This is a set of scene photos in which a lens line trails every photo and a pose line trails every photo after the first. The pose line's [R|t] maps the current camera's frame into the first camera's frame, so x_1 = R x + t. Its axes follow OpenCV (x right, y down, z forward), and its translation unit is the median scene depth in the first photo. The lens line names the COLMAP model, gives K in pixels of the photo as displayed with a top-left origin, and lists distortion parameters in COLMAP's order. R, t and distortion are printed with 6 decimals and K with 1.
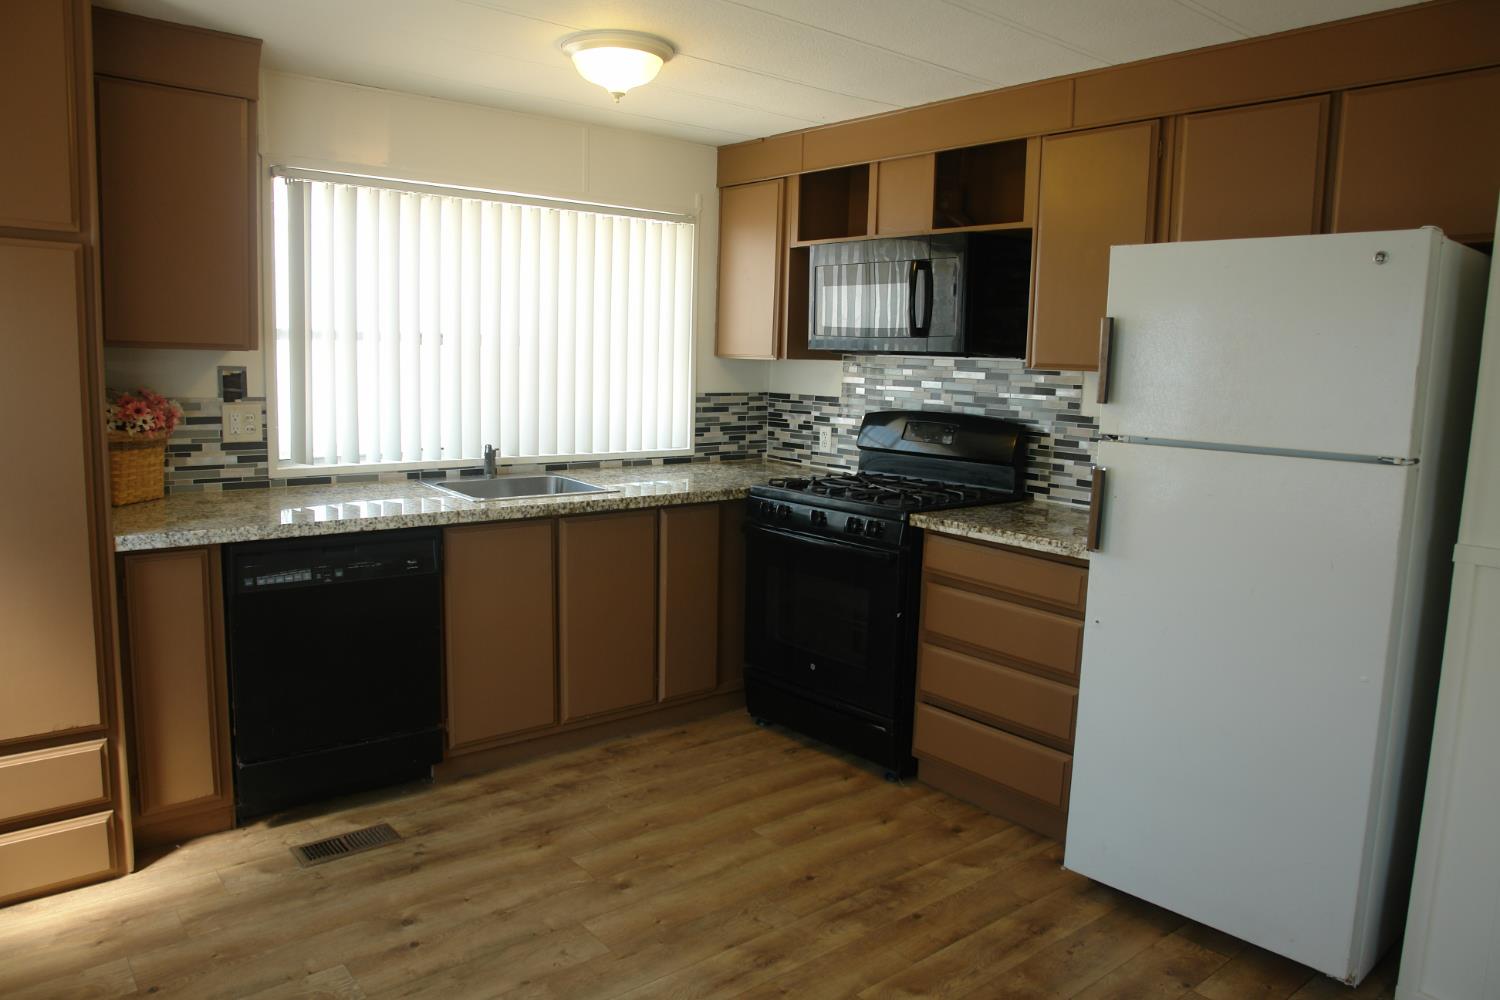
lens RADIAL K [[1033.9, 0, 750.5], [0, 1033.9, 491.0], [0, 0, 1]] dist [-0.094693, 0.049987]
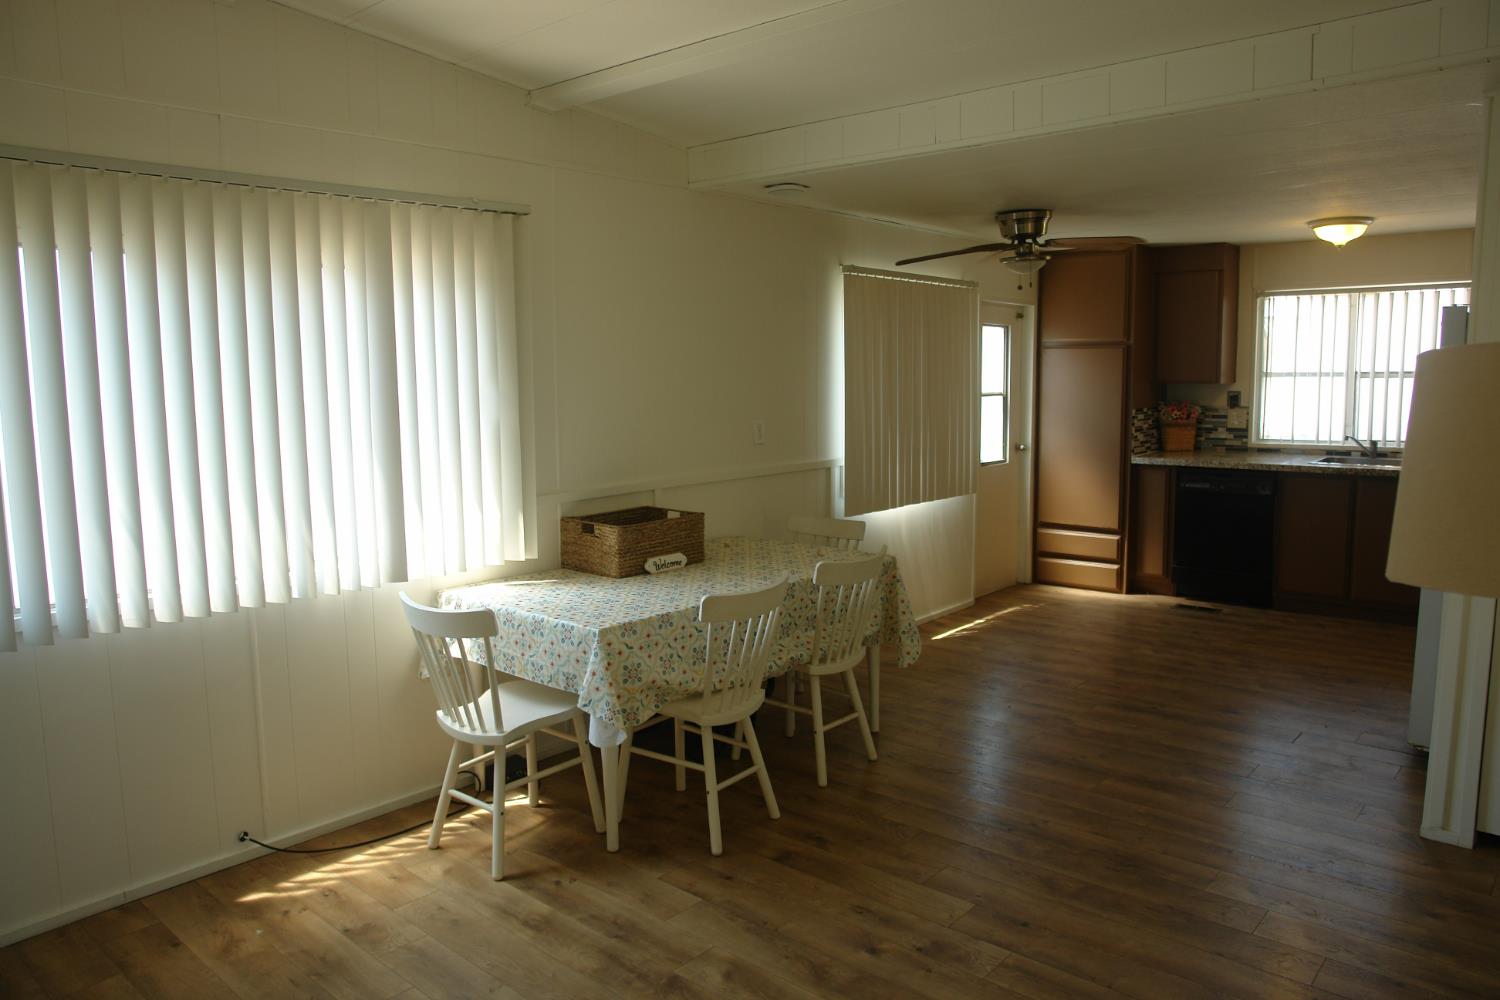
lens RADIAL K [[1033.9, 0, 749.1], [0, 1033.9, 496.6], [0, 0, 1]] dist [-0.094693, 0.049987]
pose [[0.161439, 0.089420, -0.982823, 1.343799], [-0.108532, 0.991455, 0.072377, 0.046752], [0.980897, 0.094983, 0.169764, -0.293681]]
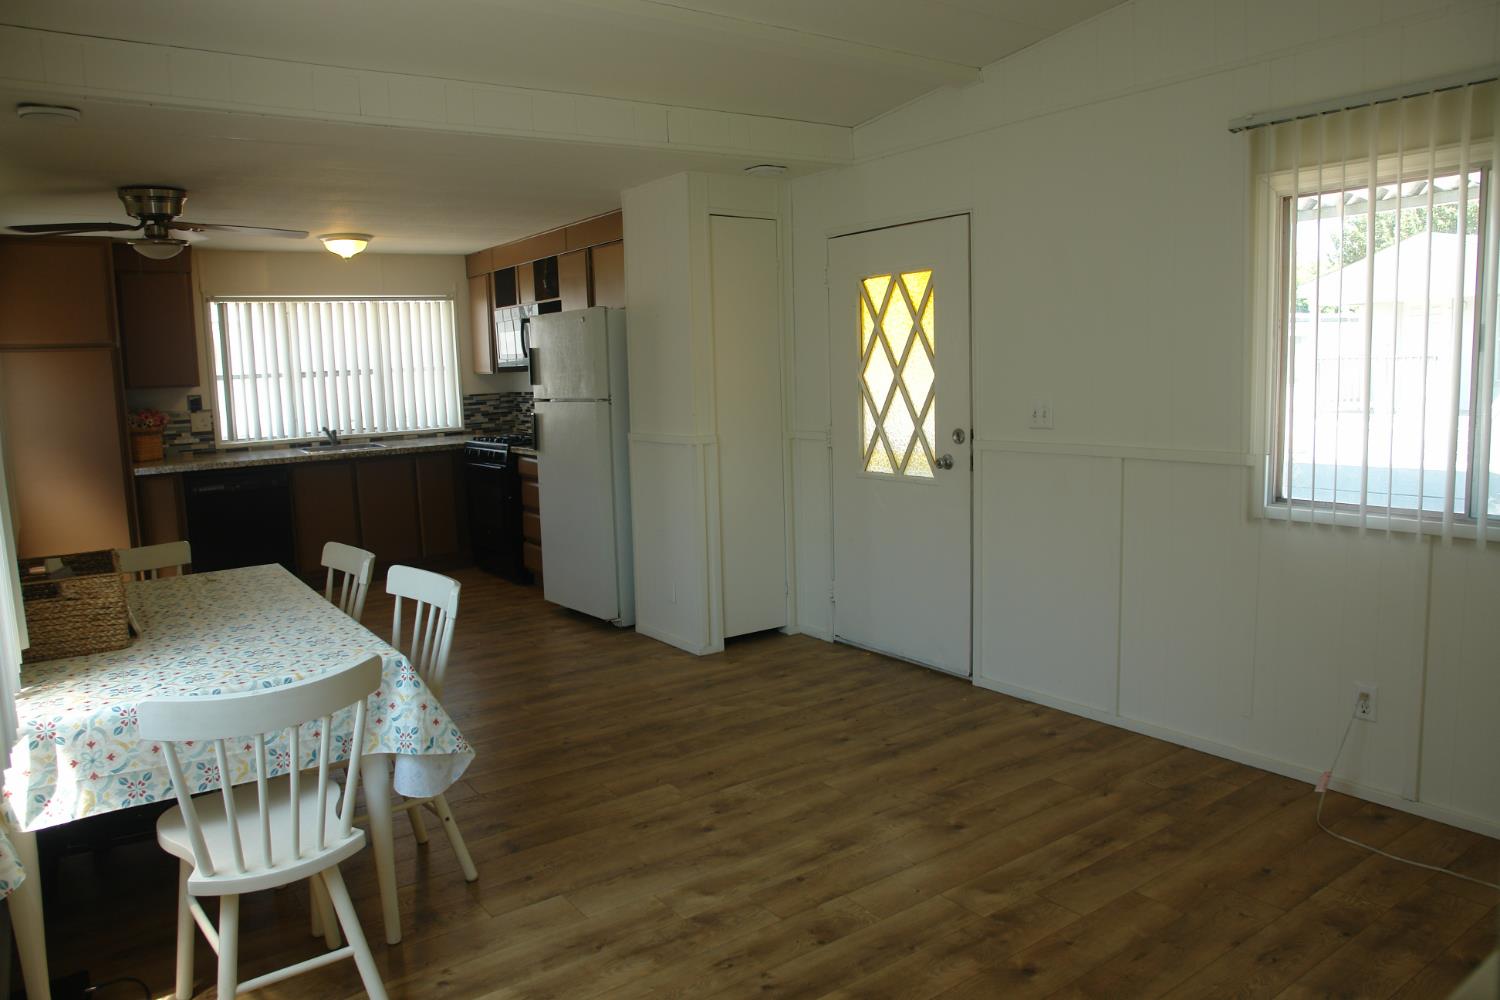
lens RADIAL K [[1033.9, 0, 753.6], [0, 1033.9, 499.8], [0, 0, 1]] dist [-0.094693, 0.049987]
pose [[0.995646, -0.051448, -0.077728, 0.754948], [0.051624, 0.998667, 0.000255, 0.145252], [0.077612, -0.004267, 0.996975, -0.940939]]
